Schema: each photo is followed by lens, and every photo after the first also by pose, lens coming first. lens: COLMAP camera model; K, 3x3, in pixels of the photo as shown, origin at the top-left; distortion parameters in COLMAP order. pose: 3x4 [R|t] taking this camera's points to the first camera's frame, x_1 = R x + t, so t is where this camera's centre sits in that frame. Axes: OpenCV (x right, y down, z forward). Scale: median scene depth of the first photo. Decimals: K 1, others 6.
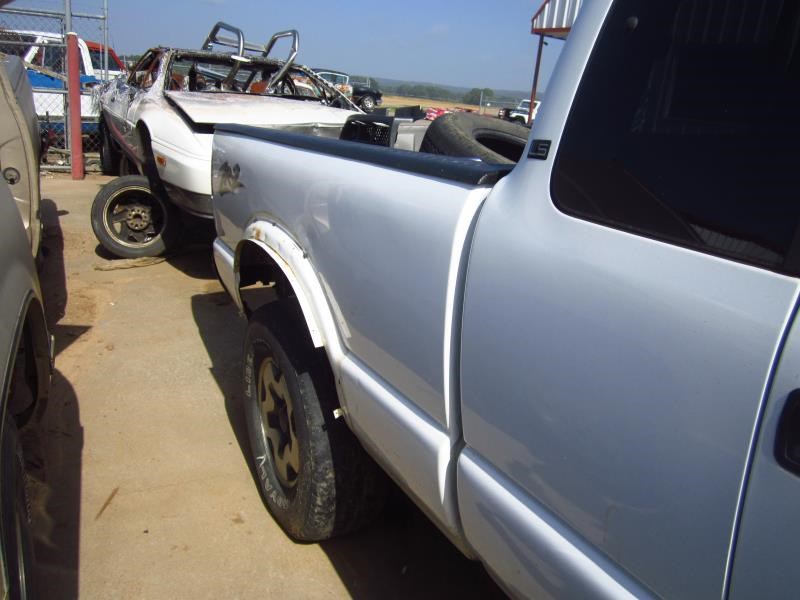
lens RADIAL K [[663.0, 0, 400.1], [0, 663.0, 298.9], [0, 0, 1]] dist [-0.054666, 0.023532]
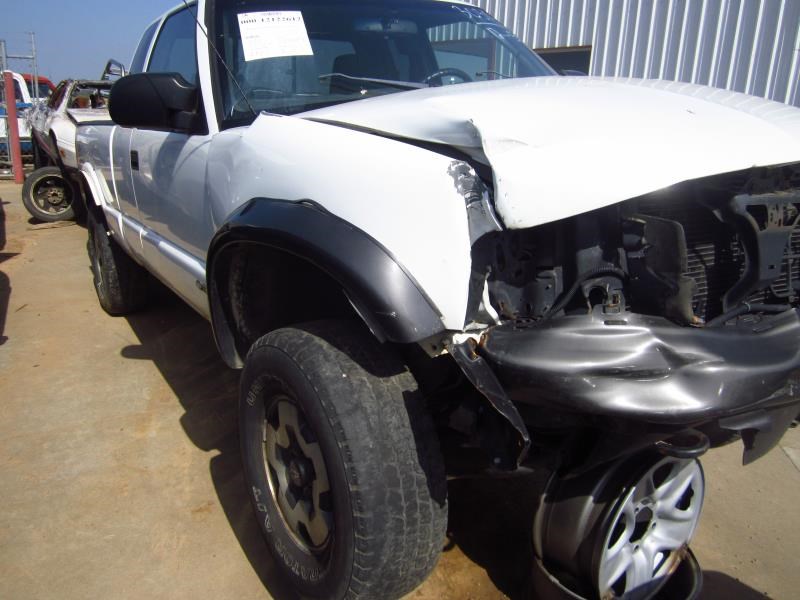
lens RADIAL K [[663.0, 0, 401.4], [0, 663.0, 300.6], [0, 0, 1]] dist [-0.054666, 0.023532]
pose [[0.996881, -0.064876, 0.044942, 0.294385], [0.065541, 0.997758, -0.013502, 0.182061], [-0.043965, 0.016406, 0.998898, -0.494781]]
